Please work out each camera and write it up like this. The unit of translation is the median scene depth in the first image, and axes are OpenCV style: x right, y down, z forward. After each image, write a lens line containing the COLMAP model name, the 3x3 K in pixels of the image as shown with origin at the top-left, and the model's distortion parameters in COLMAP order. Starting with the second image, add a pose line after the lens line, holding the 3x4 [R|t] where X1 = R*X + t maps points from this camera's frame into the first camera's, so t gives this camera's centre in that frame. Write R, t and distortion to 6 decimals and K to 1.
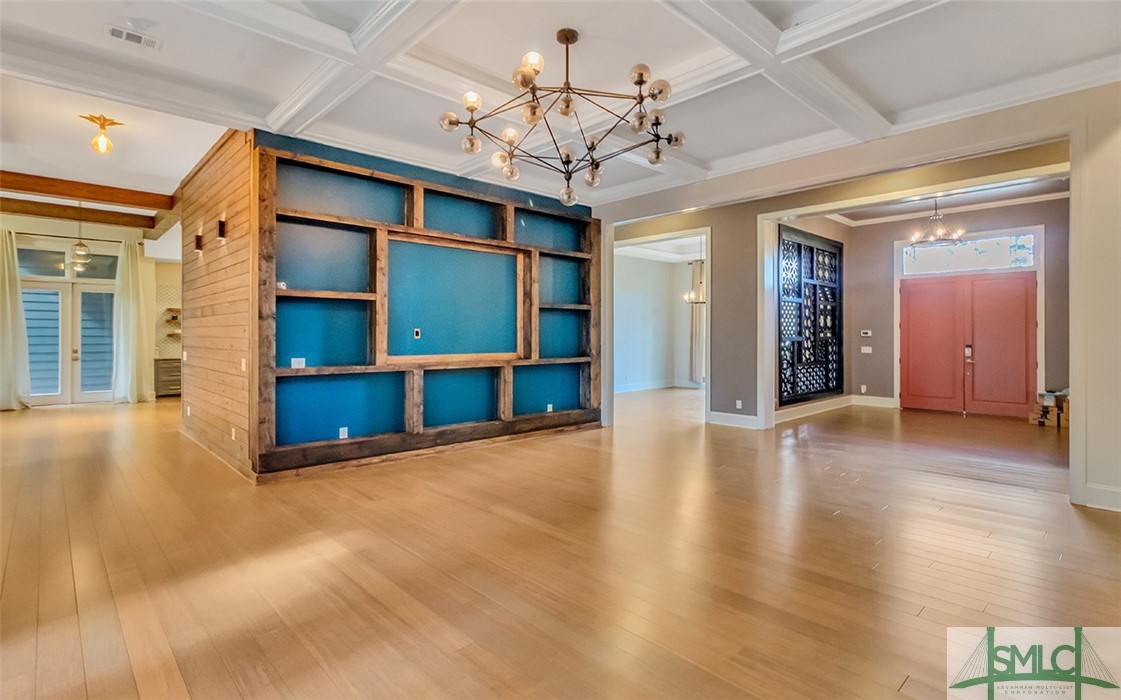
lens RADIAL K [[538.7, 0, 560.8], [0, 538.7, 342.1], [0, 0, 1]] dist [0.000626, -0.000204]
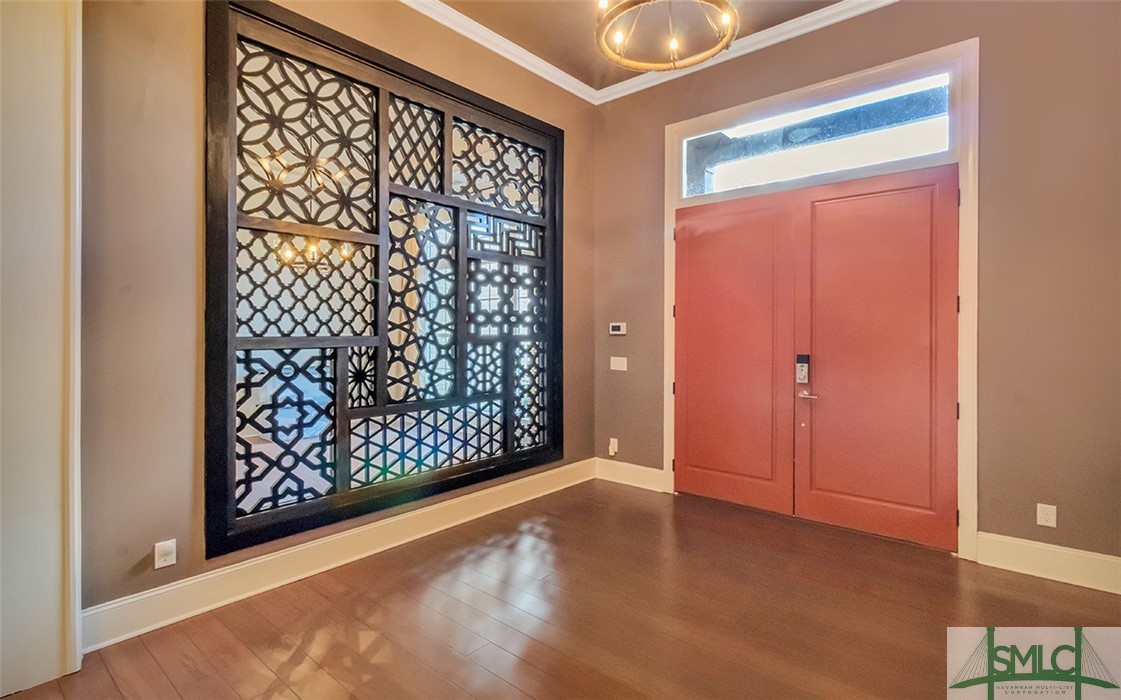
lens RADIAL K [[538.7, 0, 559.7], [0, 538.7, 344.8], [0, 0, 1]] dist [0.000626, -0.000204]
pose [[0.994261, 0.000998, 0.106980, 0.482637], [-0.002093, 0.999947, 0.010123, -0.006746], [-0.106965, -0.010289, 0.994210, 0.558619]]
